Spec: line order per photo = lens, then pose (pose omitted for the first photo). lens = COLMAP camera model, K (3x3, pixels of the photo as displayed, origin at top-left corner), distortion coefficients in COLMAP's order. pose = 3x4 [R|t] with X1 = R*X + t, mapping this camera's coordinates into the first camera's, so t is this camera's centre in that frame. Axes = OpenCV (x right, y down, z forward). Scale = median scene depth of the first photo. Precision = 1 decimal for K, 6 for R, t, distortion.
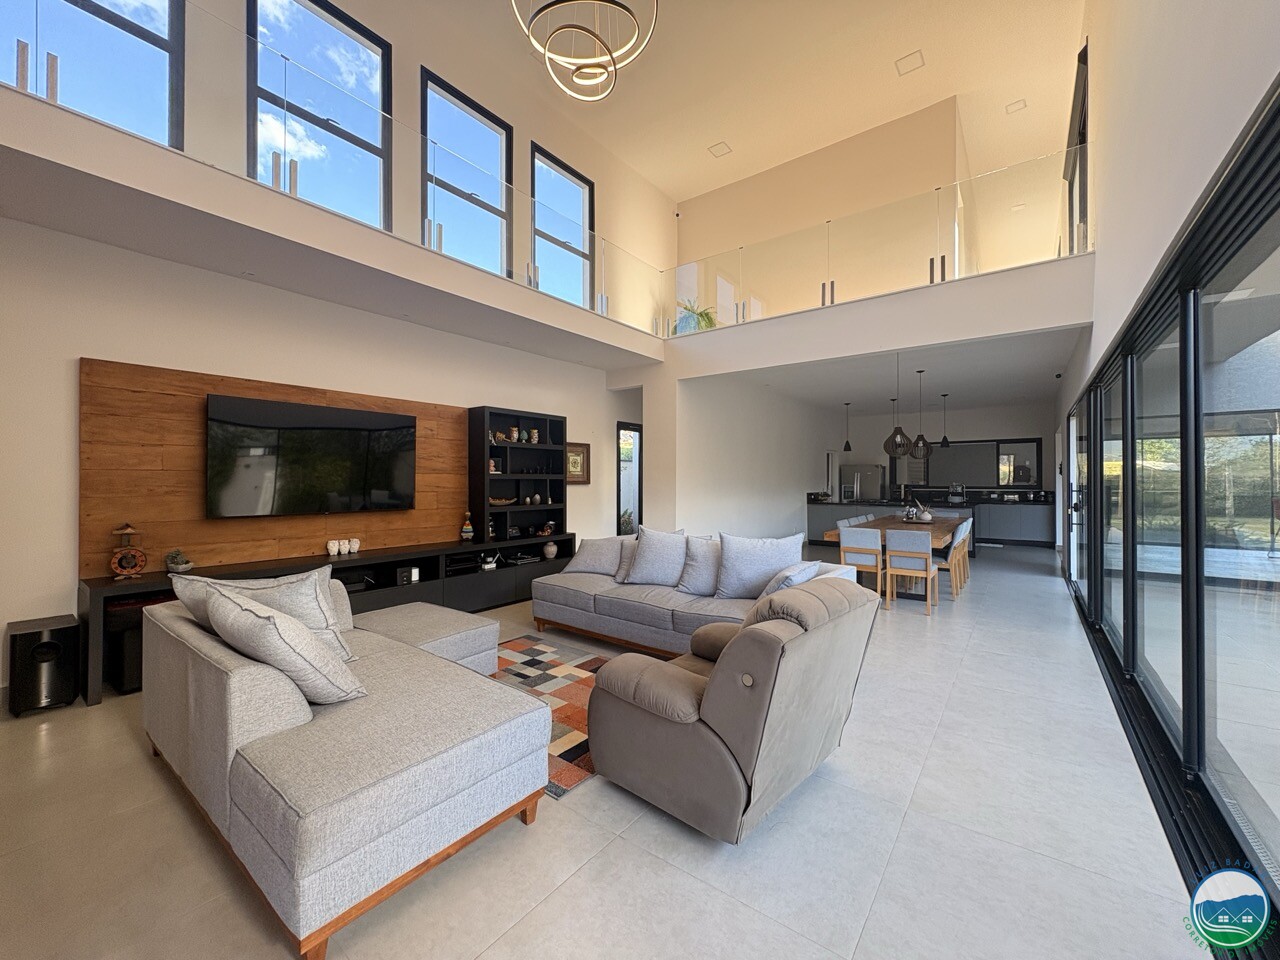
lens RADIAL K [[510.3, 0, 640.0], [0, 510.3, 480.0], [0, 0, 1]] dist [0.000372, -0.000024]
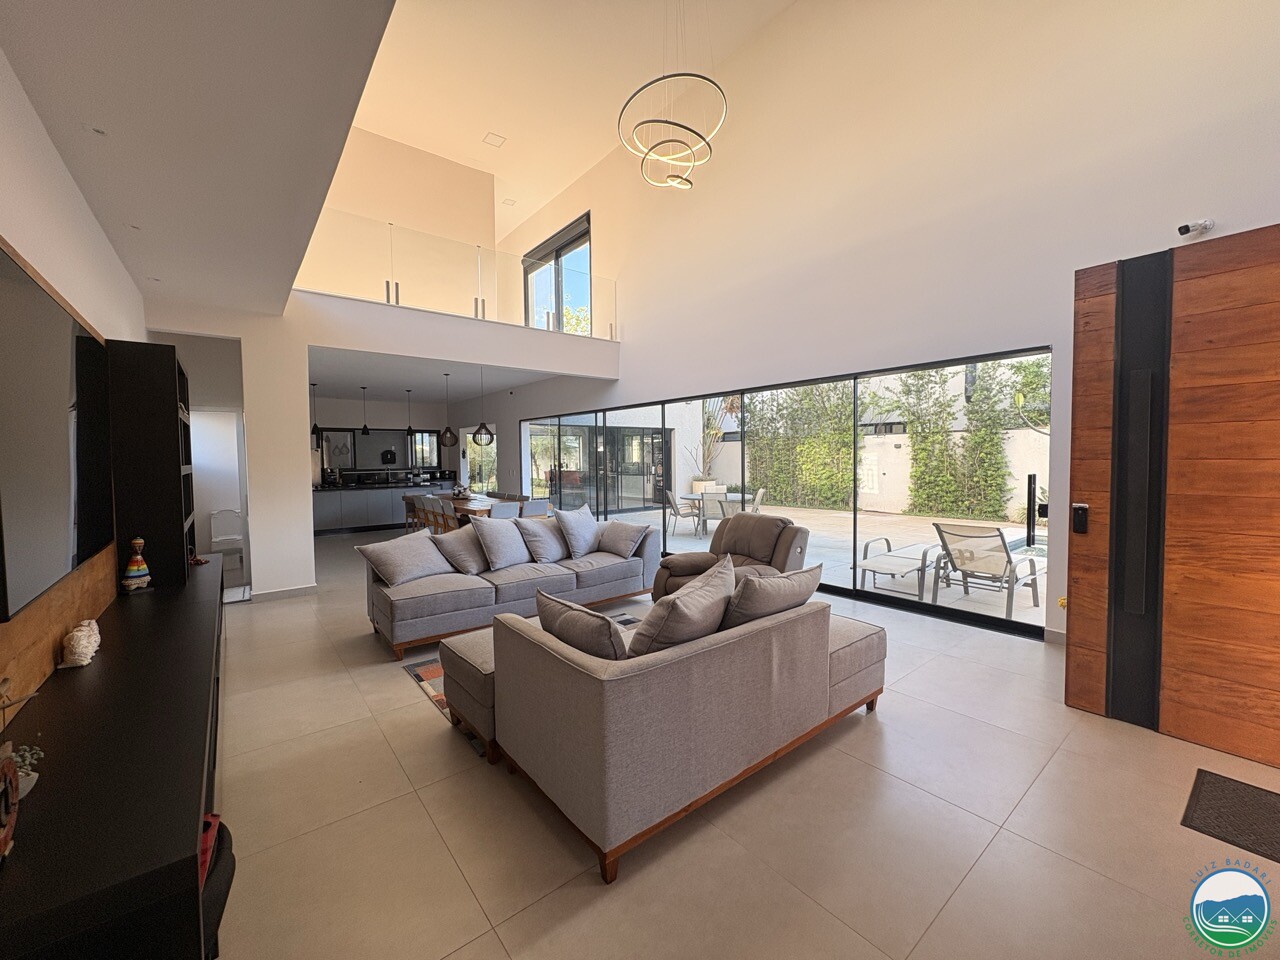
lens RADIAL K [[510.3, 0, 640.0], [0, 510.3, 480.0], [0, 0, 1]] dist [0.000372, -0.000024]
pose [[0.240455, -0.046210, 0.969560, -0.726050], [0.009421, 0.998930, 0.045273, -0.018848], [-0.970615, -0.001752, 0.240633, 0.359297]]
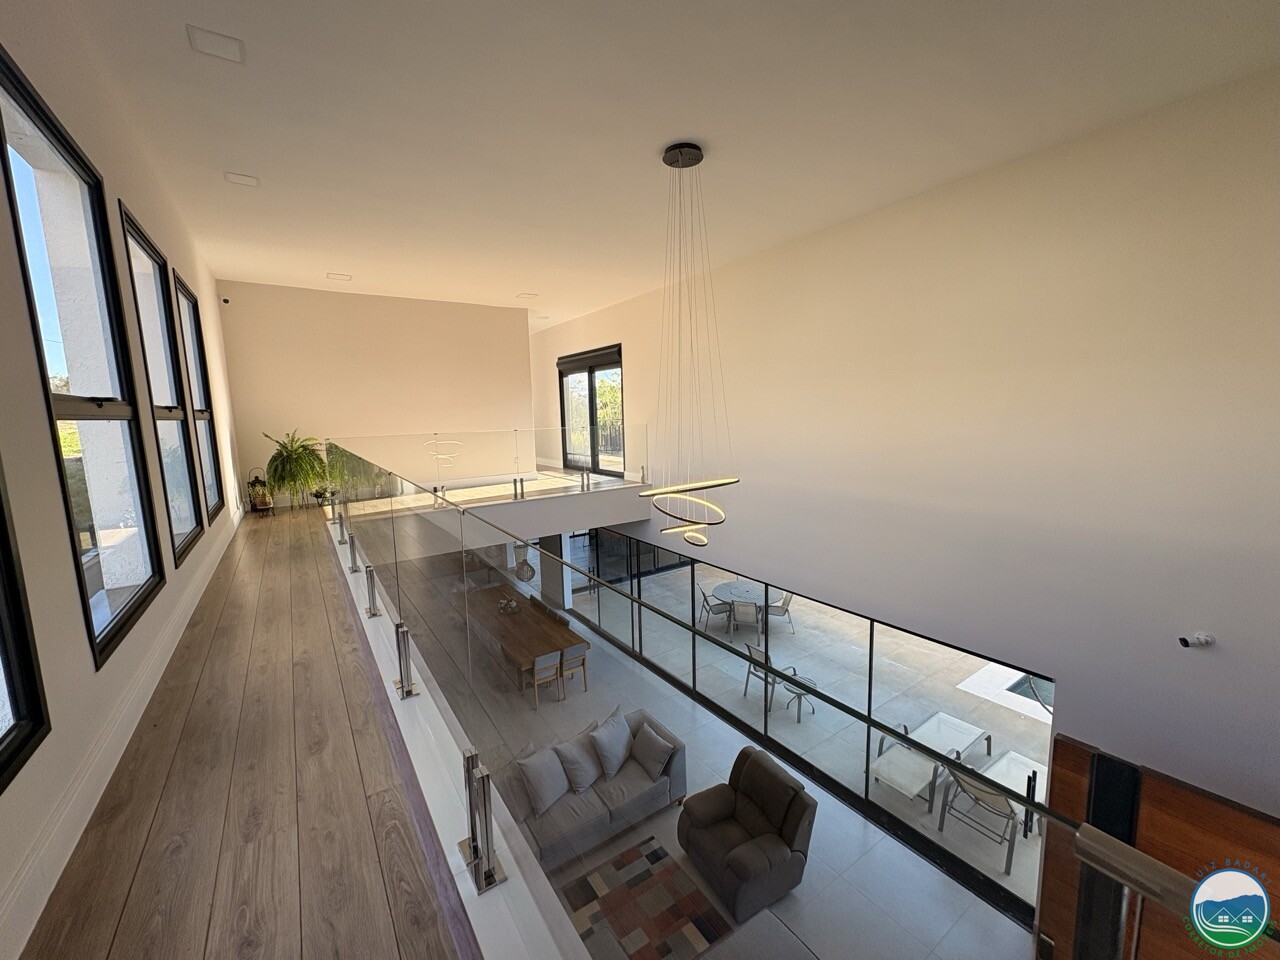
lens RADIAL K [[510.3, 0, 640.0], [0, 510.3, 480.0], [0, 0, 1]] dist [0.000372, -0.000024]
pose [[0.315953, -0.133761, 0.939299, -0.740178], [0.023645, 0.990815, 0.133144, -0.544612], [-0.948480, -0.019858, 0.316214, 0.320726]]
